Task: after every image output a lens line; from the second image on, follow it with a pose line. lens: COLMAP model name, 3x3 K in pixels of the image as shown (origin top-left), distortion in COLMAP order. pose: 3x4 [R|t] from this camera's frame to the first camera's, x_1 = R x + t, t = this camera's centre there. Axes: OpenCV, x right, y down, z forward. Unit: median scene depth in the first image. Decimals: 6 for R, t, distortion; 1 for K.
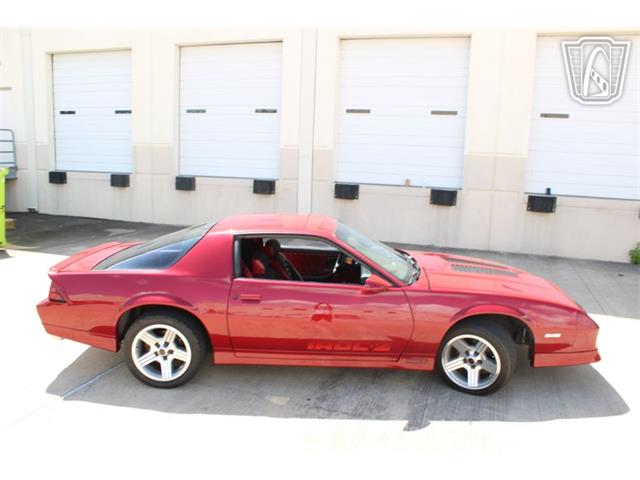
lens RADIAL K [[545.0, 0, 320.0], [0, 545.0, 240.0], [0, 0, 1]] dist [-0.184292, 0.196978]
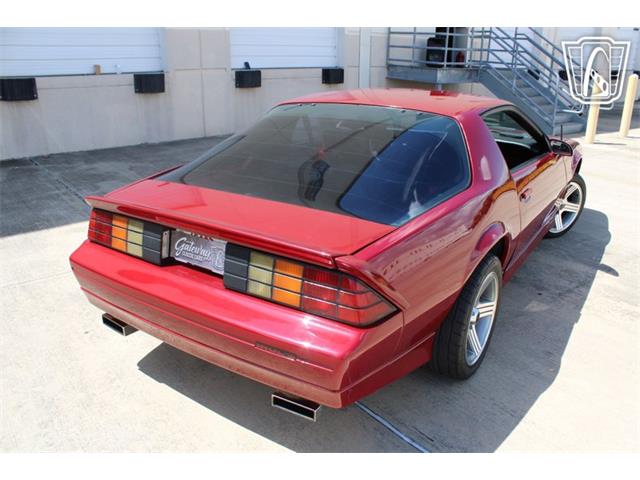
lens RADIAL K [[545.0, 0, 320.0], [0, 545.0, 240.0], [0, 0, 1]] dist [-0.184292, 0.196978]
pose [[0.548032, -0.303826, 0.779327, -0.826447], [0.150558, 0.952313, 0.265391, -0.064666], [-0.822796, -0.028108, 0.567641, 0.780105]]
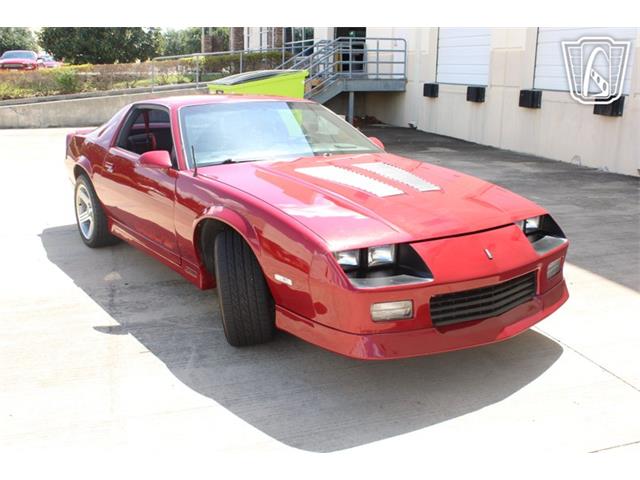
lens RADIAL K [[674.0, 0, 320.0], [0, 674.0, 240.0], [0, 0, 1]] dist [-0.139800, 0.171342]
pose [[0.581188, 0.180324, -0.793539, 1.027454], [-0.130552, 0.983170, 0.127799, 0.032194], [0.803229, 0.029323, 0.594948, 0.564504]]
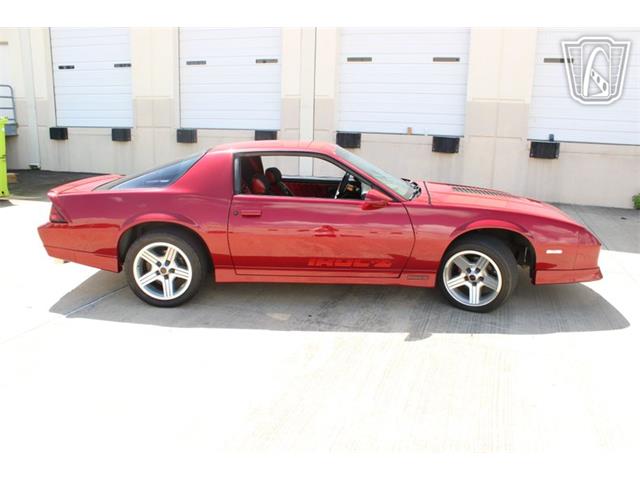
lens RADIAL K [[545.0, 0, 320.0], [0, 545.0, 240.0], [0, 0, 1]] dist [-0.184292, 0.196978]
pose [[0.999943, -0.008172, -0.006912, 0.005443], [0.008545, 0.998410, 0.055712, 0.096472], [0.006446, -0.055767, 0.998423, -0.001249]]
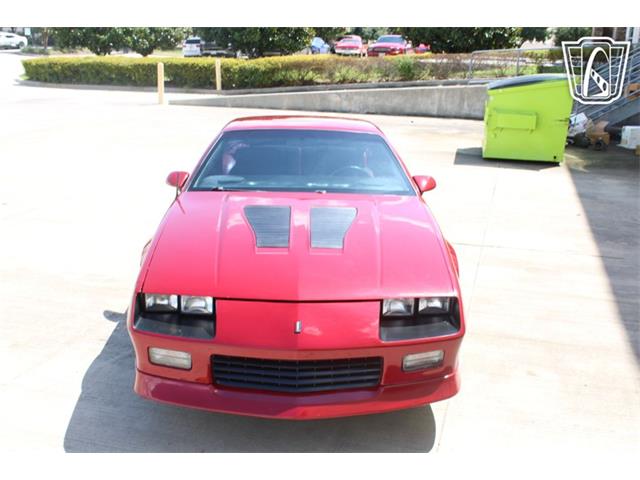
lens RADIAL K [[679.0, 0, 320.0], [0, 679.0, 240.0], [0, 0, 1]] dist [-0.073846, 0.009002]
pose [[0.024386, 0.255217, -0.966576, 1.218793], [-0.188539, 0.950688, 0.246264, -0.152092], [0.981763, 0.176232, 0.071302, 1.121539]]
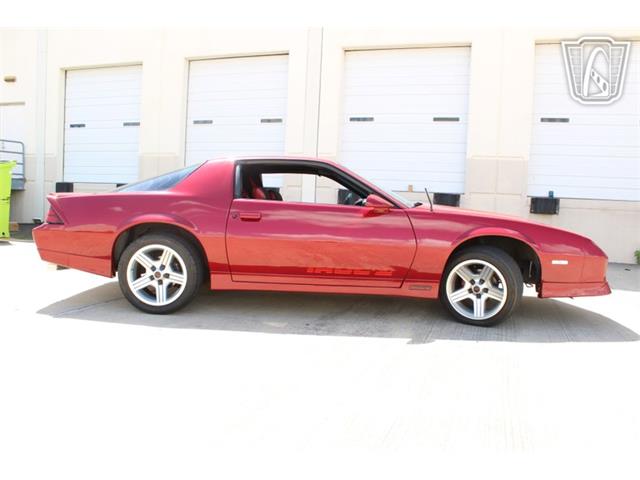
lens RADIAL K [[545.0, 0, 320.0], [0, 545.0, 240.0], [0, 0, 1]] dist [-0.184292, 0.196978]
pose [[0.999912, 0.009970, -0.008770, 0.007616], [-0.010807, 0.994808, -0.101197, 0.236227], [0.007716, 0.101283, 0.994828, 0.022663]]
